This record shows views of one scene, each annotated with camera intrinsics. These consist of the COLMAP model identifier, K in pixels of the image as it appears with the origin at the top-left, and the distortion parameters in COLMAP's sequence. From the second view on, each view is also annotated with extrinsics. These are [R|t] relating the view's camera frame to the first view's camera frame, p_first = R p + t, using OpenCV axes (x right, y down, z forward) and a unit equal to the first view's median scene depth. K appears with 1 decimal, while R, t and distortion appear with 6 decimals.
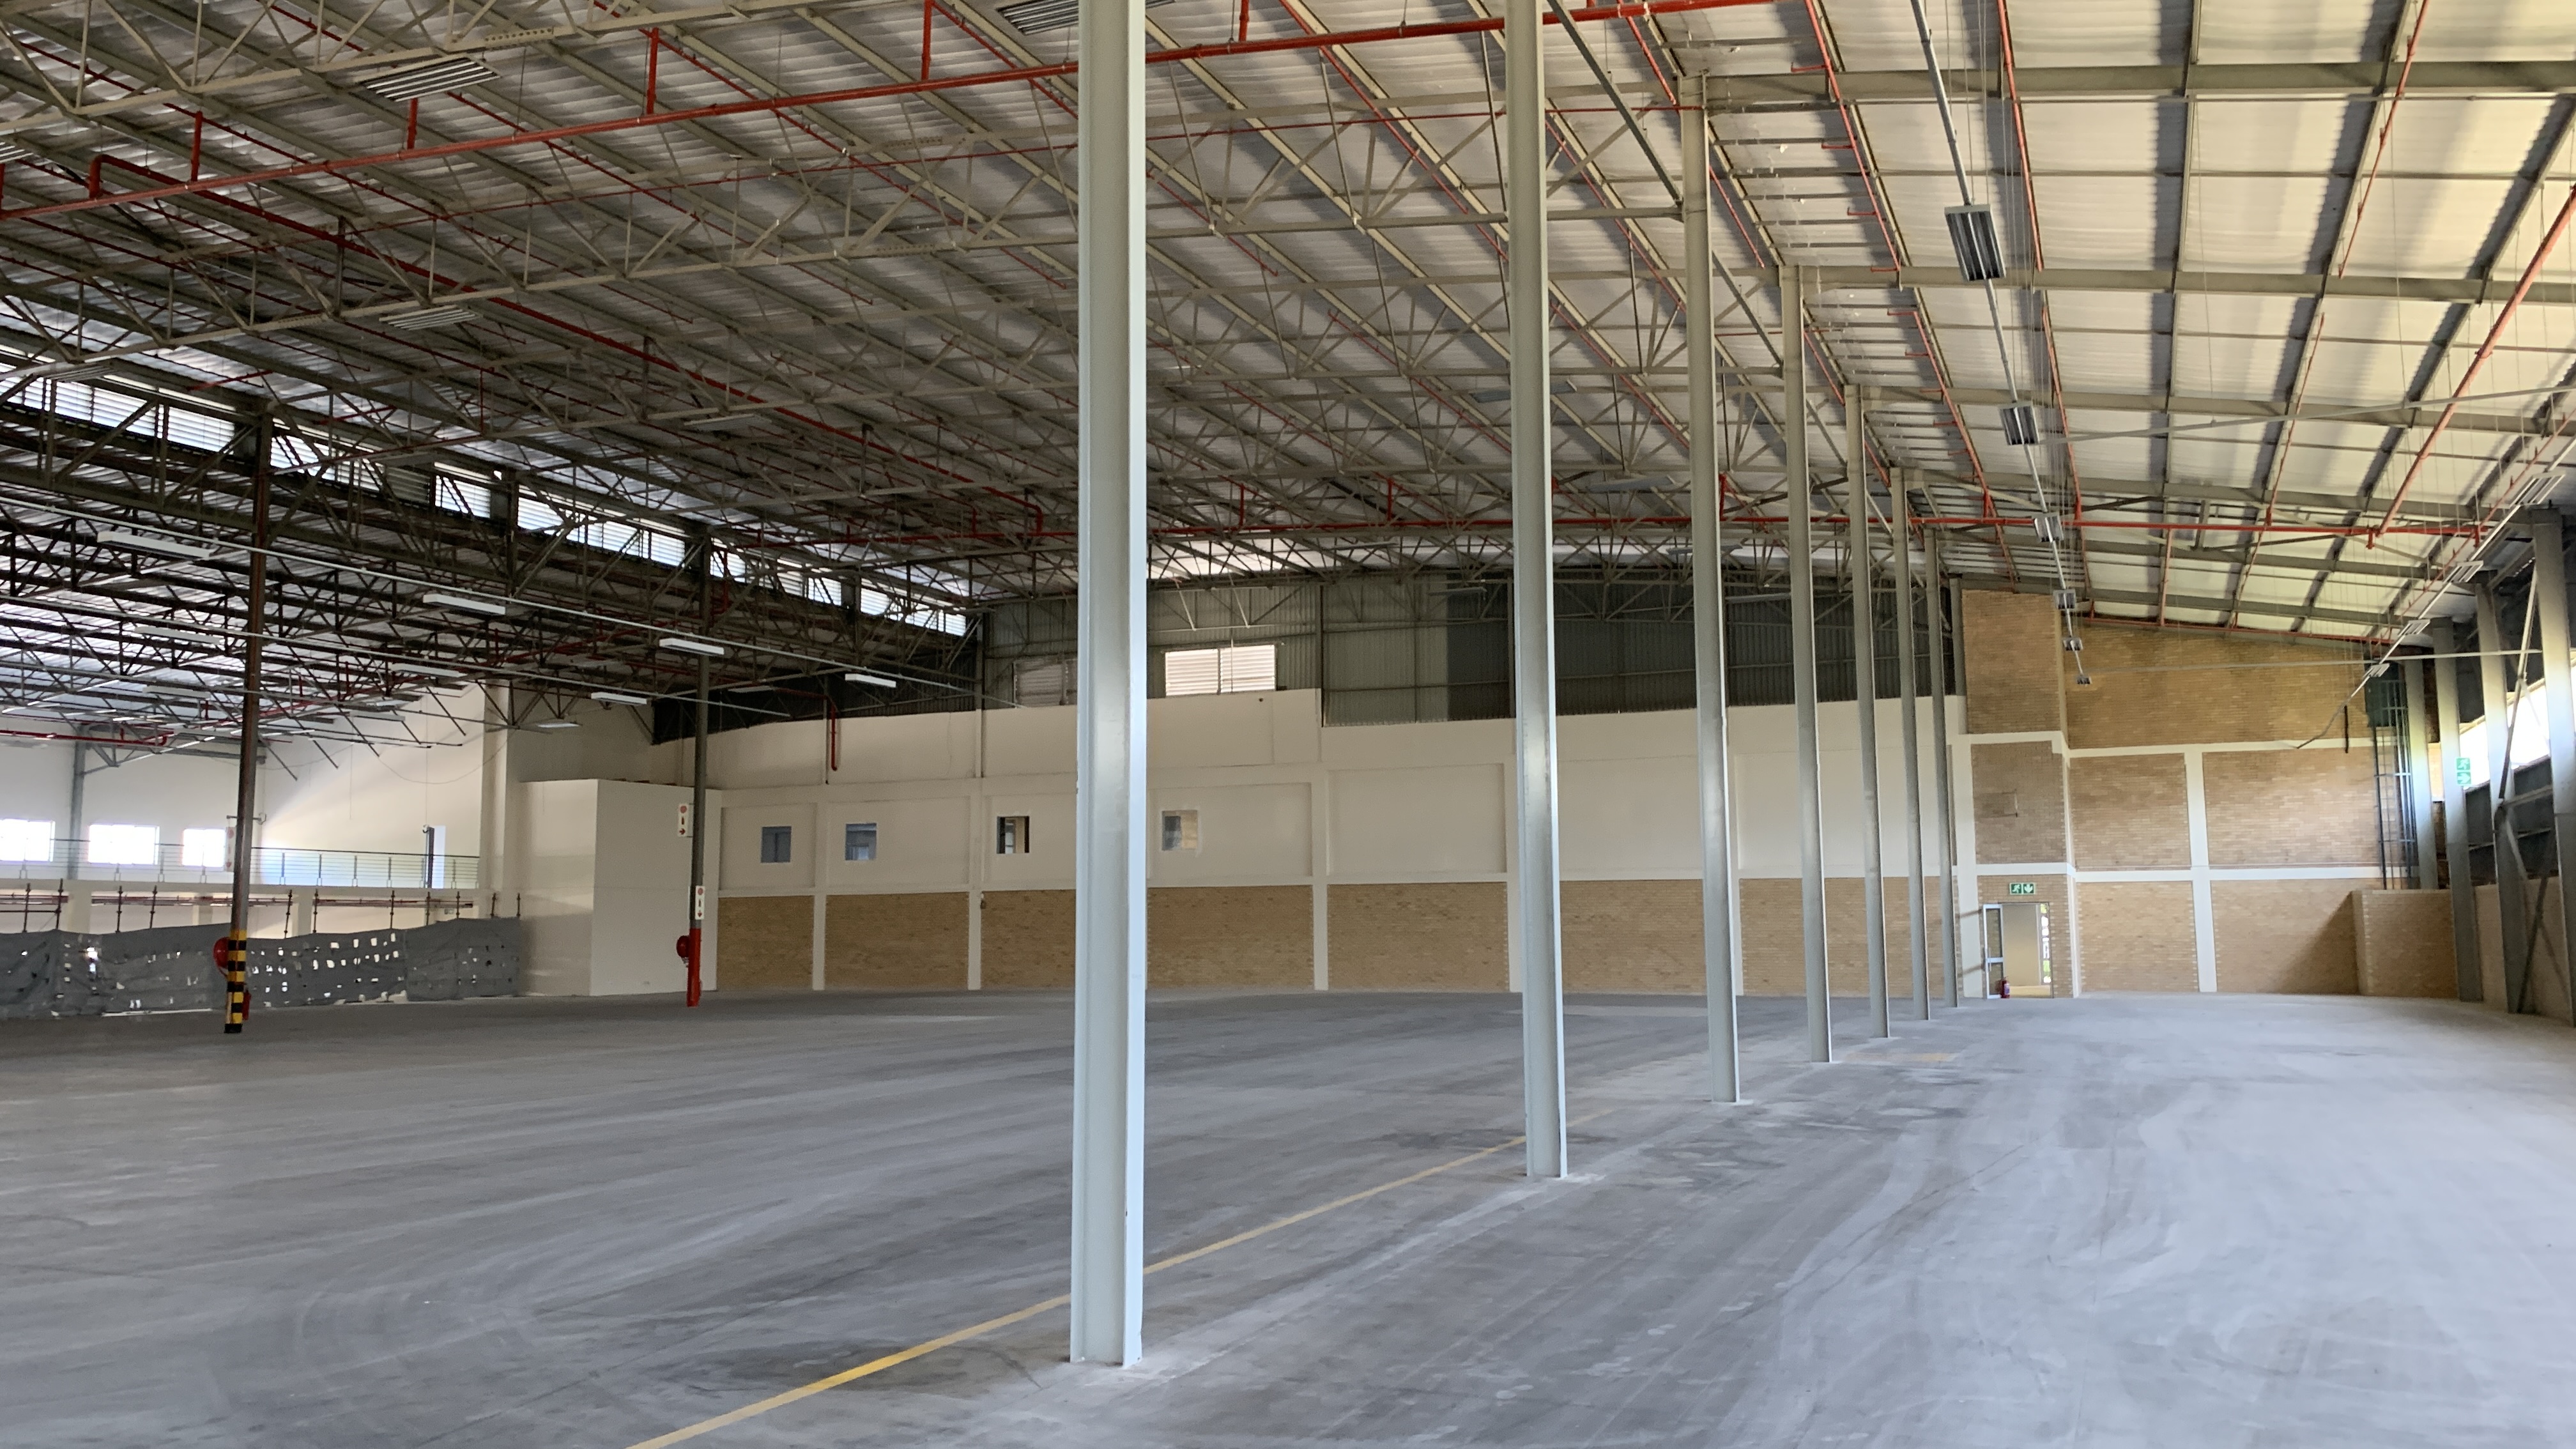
lens RADIAL K [[1959.8, 0, 1266.6], [0, 1959.8, 713.6], [0, 0, 1]] dist [0.080405, -0.116098]
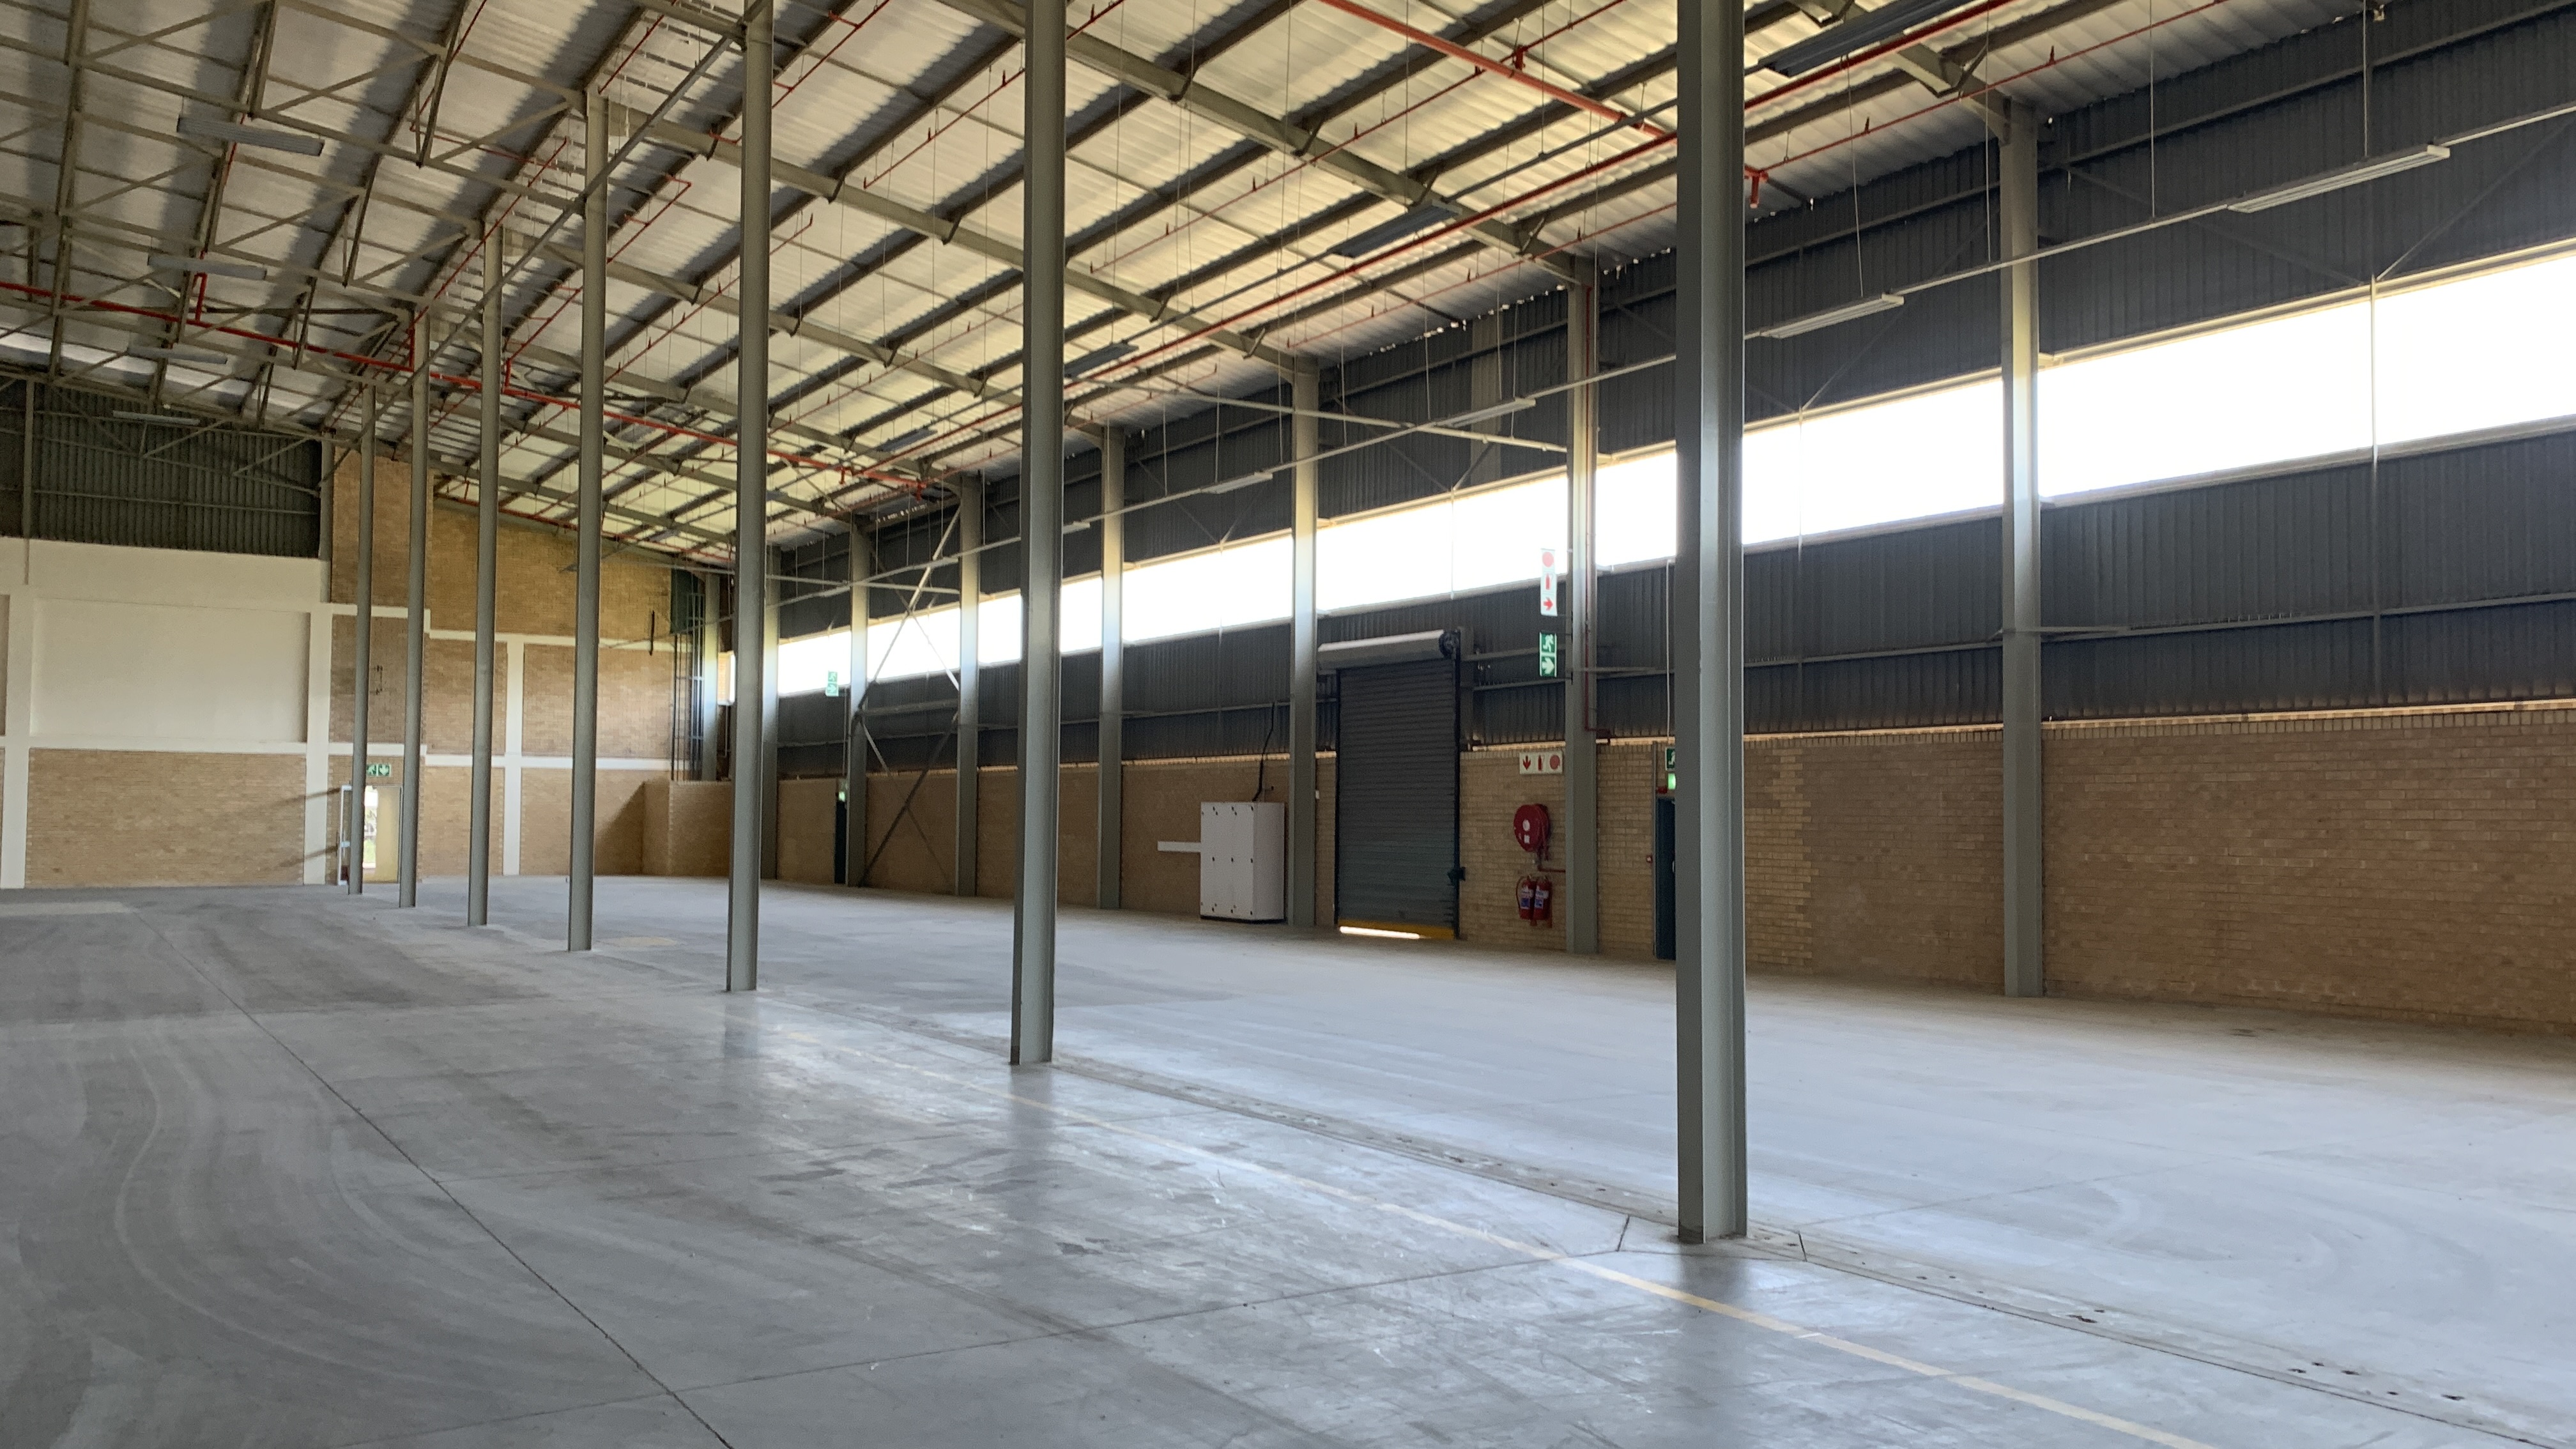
lens RADIAL K [[1959.8, 0, 1309.3], [0, 1959.8, 741.6], [0, 0, 1]] dist [0.080405, -0.116098]
pose [[0.548241, 0.044160, 0.835153, -0.150094], [-0.103741, 0.994483, 0.015517, 0.011506], [-0.829861, -0.095147, 0.549798, 0.088863]]
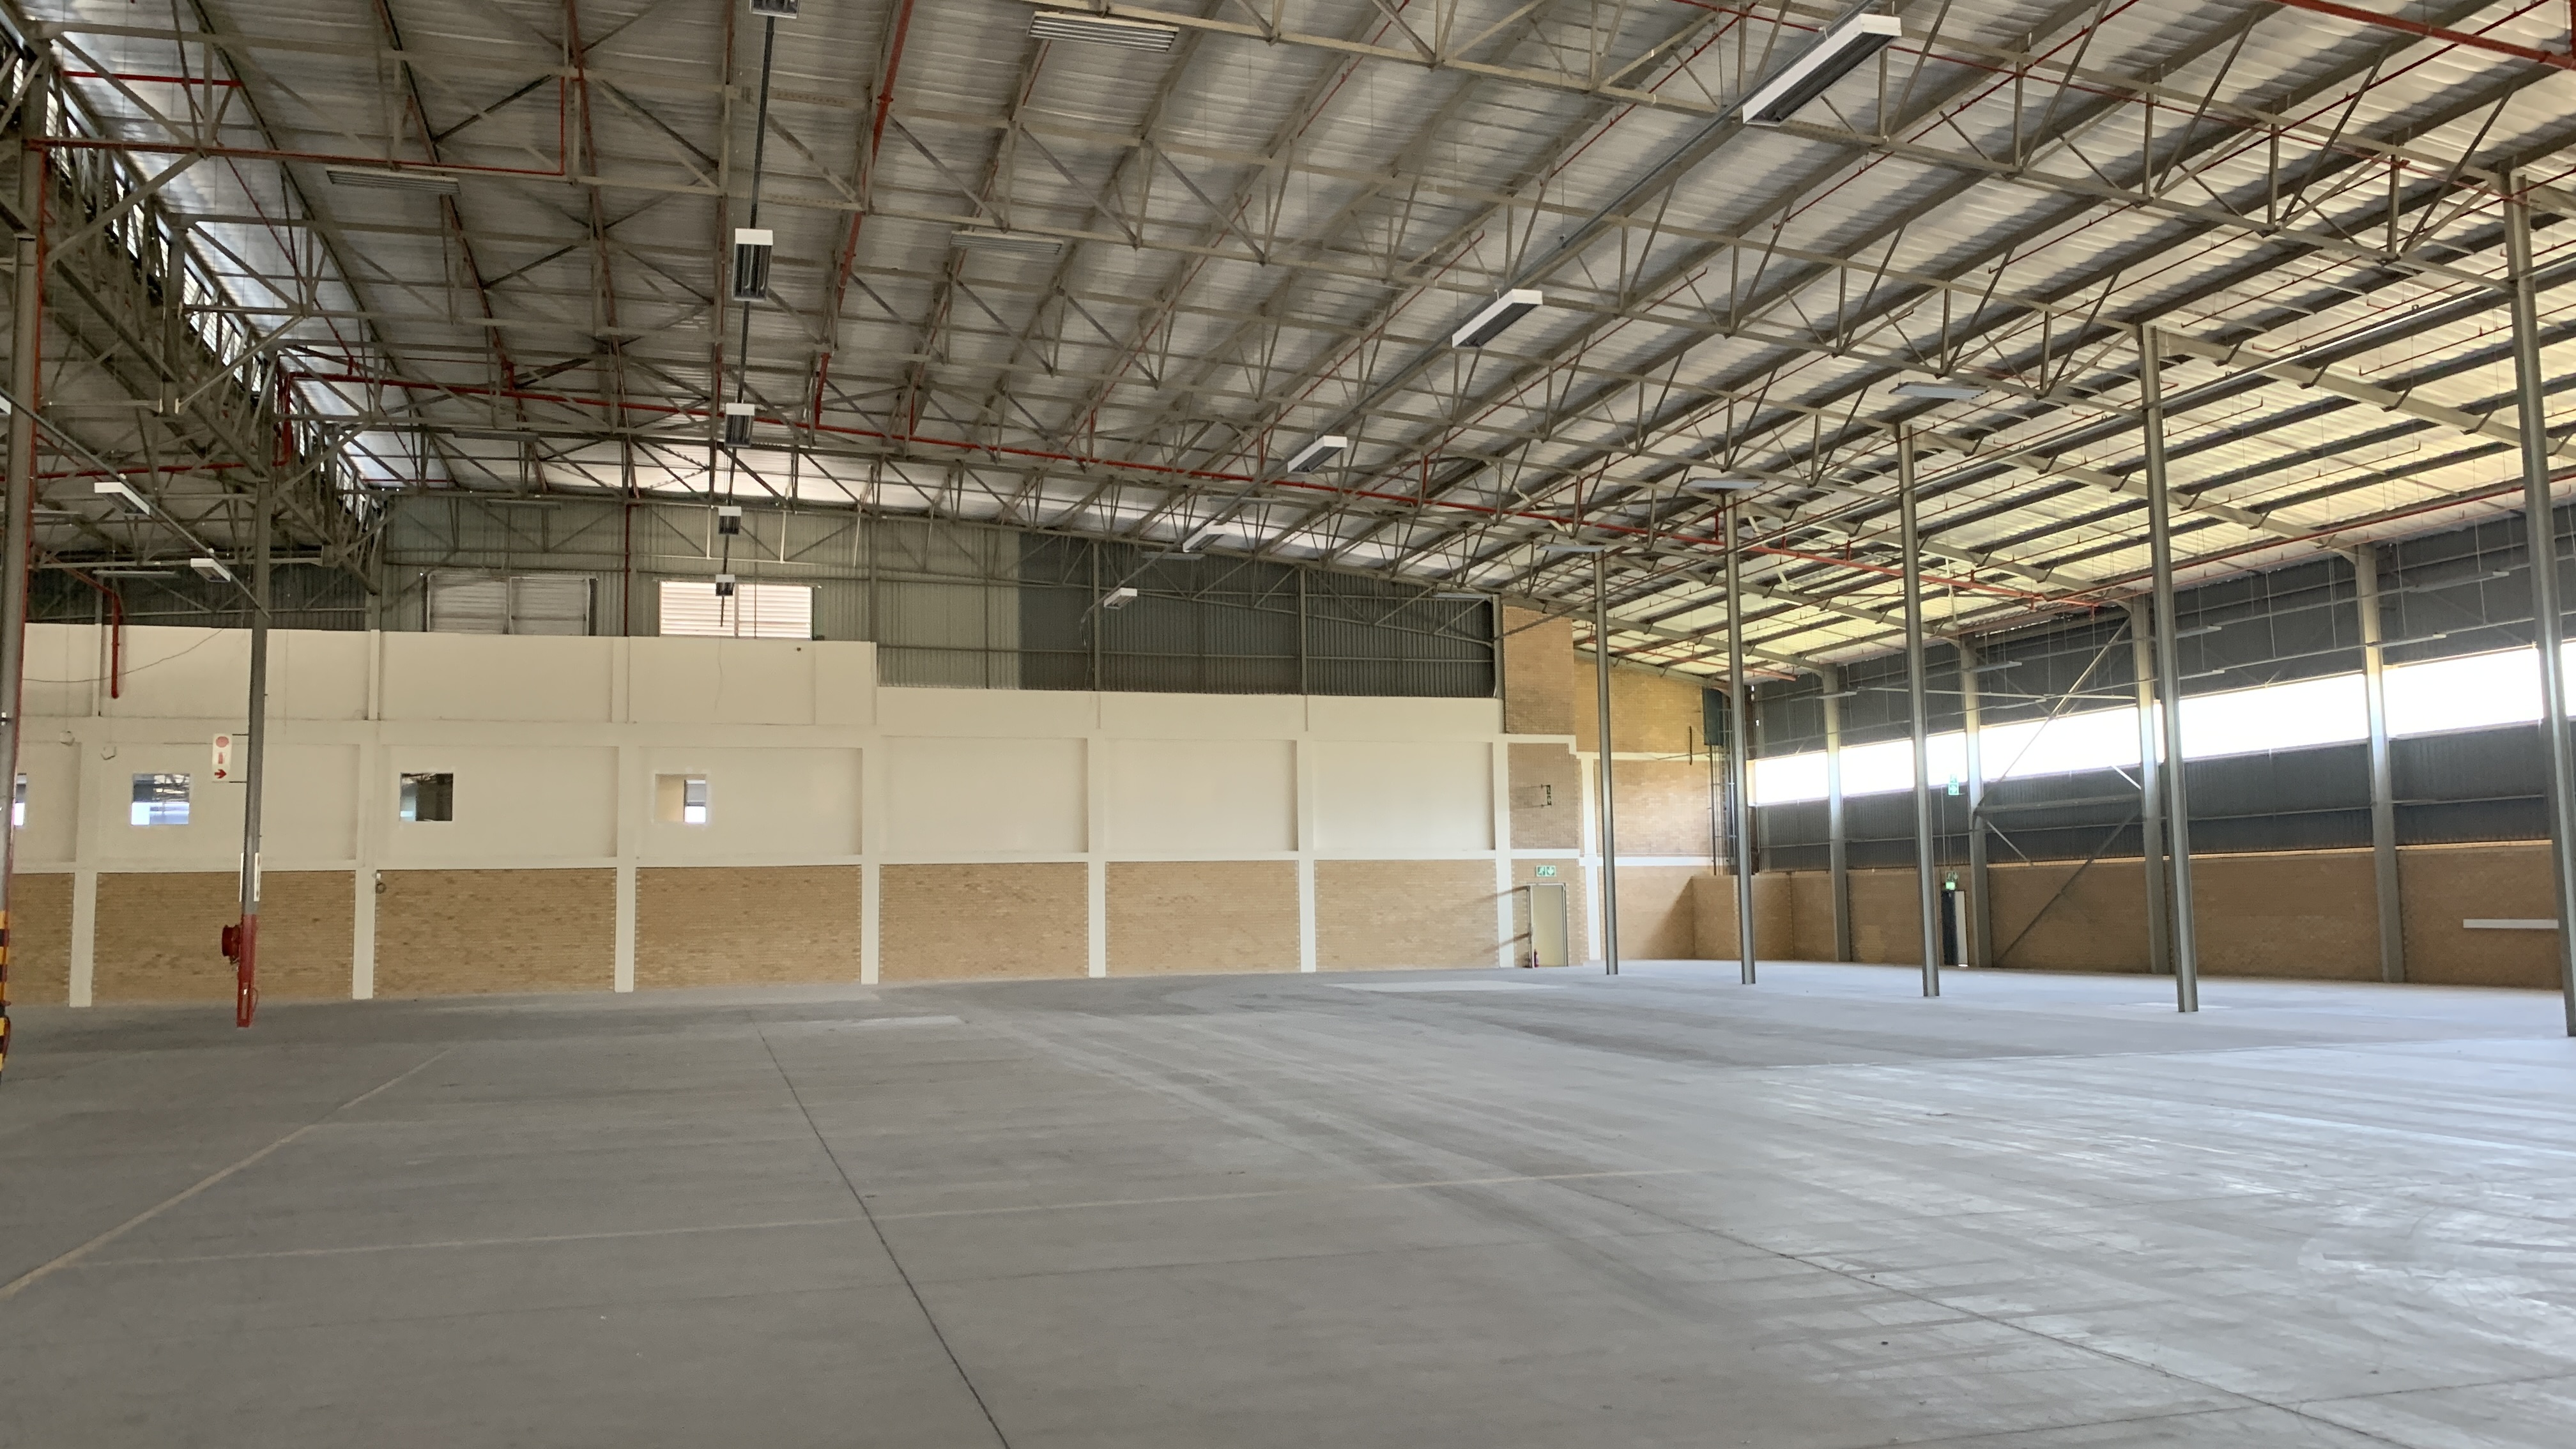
lens RADIAL K [[1959.8, 0, 1275.1], [0, 1959.8, 729.1], [0, 0, 1]] dist [0.080405, -0.116098]
pose [[0.763581, 0.055653, 0.643310, -0.409883], [-0.062727, 0.997960, -0.011880, 0.025962], [-0.642659, -0.031282, 0.765514, 0.208470]]
